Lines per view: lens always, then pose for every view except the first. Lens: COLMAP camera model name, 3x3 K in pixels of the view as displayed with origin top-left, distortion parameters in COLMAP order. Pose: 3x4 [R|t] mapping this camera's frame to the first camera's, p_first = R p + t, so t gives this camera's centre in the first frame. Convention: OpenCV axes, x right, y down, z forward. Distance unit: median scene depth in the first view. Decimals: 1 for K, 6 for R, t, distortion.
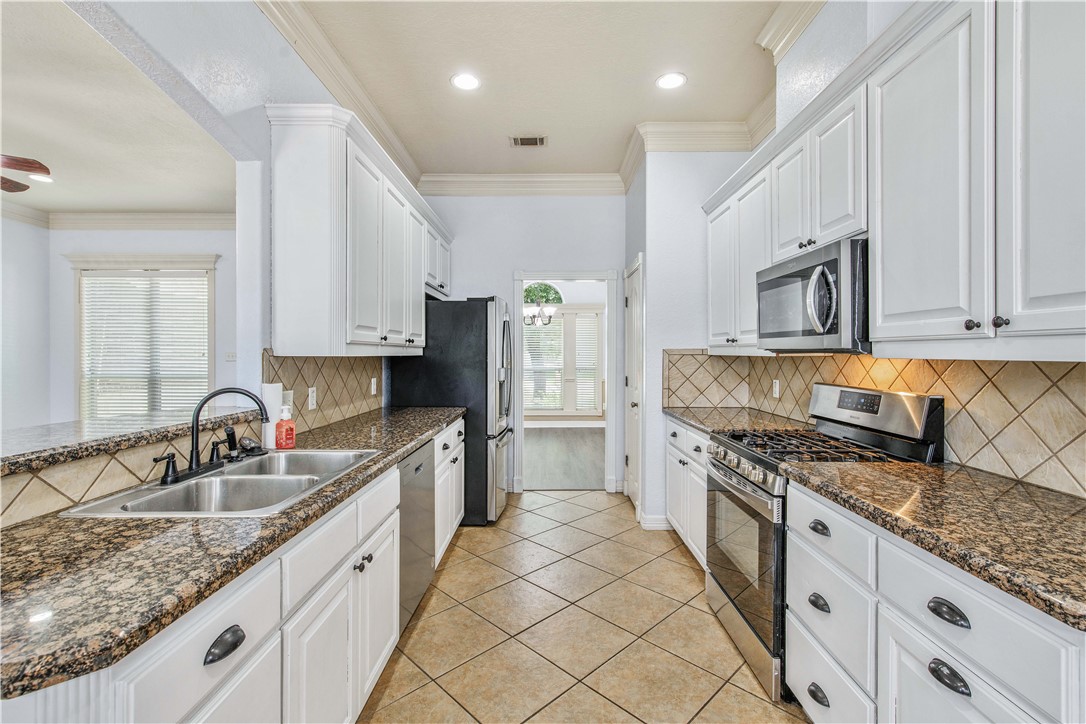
lens RADIAL K [[473.1, 0, 534.8], [0, 473.1, 355.3], [0, 0, 1]] dist [0.005504, -0.002588]
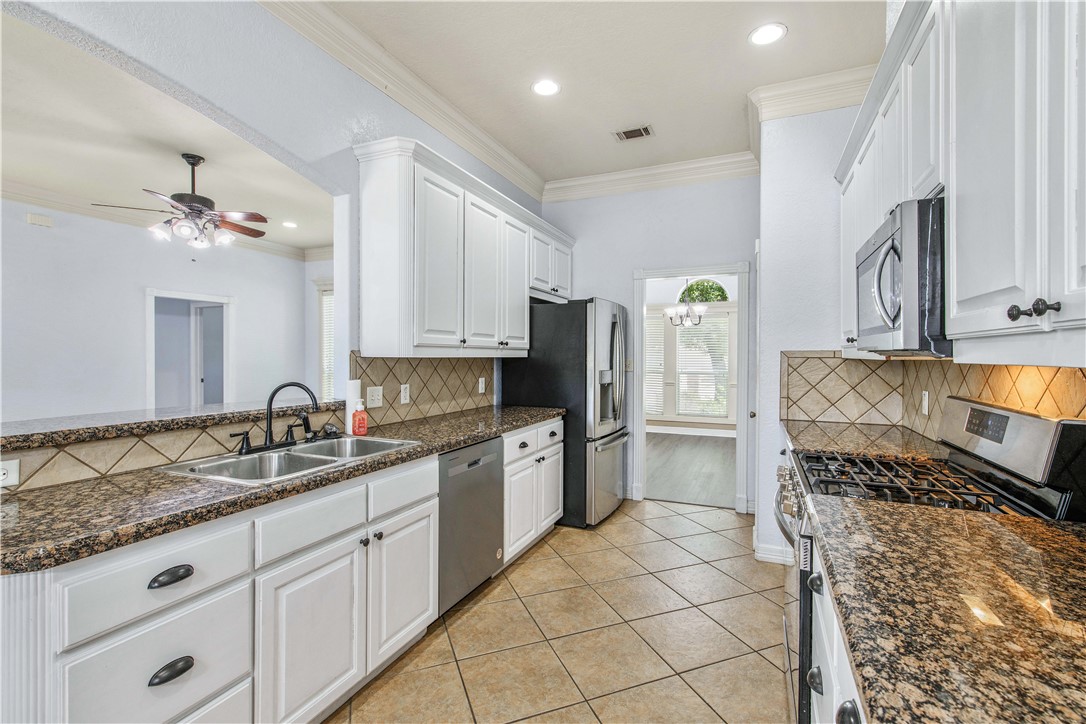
lens RADIAL K [[473.1, 0, 540.3], [0, 473.1, 359.3], [0, 0, 1]] dist [0.005504, -0.002588]
pose [[0.922937, 0.005700, -0.384908, 0.277808], [-0.004326, 0.999981, 0.004436, 0.000213], [0.384926, -0.002429, 0.922944, 0.067561]]
